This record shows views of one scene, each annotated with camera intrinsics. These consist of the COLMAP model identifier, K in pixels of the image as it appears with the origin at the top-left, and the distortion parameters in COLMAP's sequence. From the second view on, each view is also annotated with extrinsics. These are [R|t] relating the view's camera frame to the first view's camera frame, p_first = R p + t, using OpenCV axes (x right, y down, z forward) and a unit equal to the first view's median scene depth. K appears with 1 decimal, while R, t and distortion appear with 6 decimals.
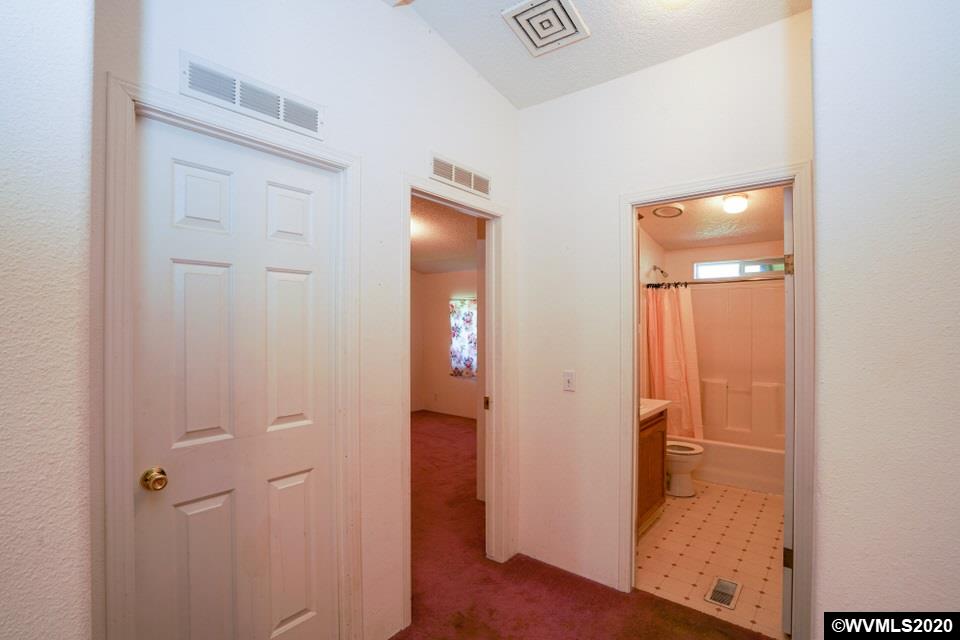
lens RADIAL K [[449.8, 0, 479.5], [0, 449.8, 323.4], [0, 0, 1]] dist [-0.075417, 0.029387]
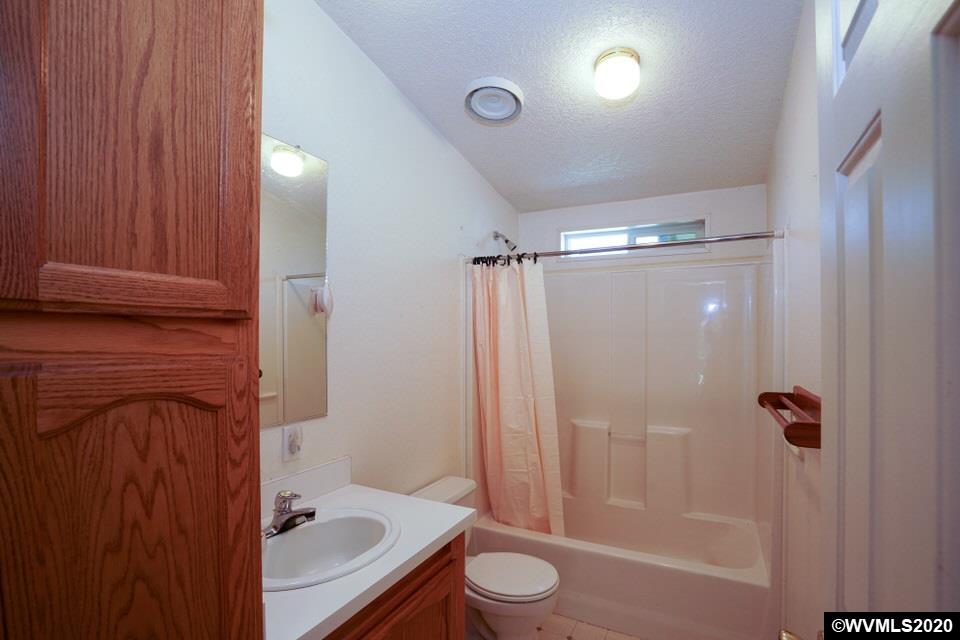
lens RADIAL K [[449.8, 0, 479.5], [0, 449.8, 323.4], [0, 0, 1]] dist [-0.075417, 0.029387]
pose [[0.978611, 0.003884, 0.205685, 0.285635], [-0.004545, 0.999986, 0.002744, -0.007549], [-0.205671, -0.003621, 0.978614, 0.475273]]
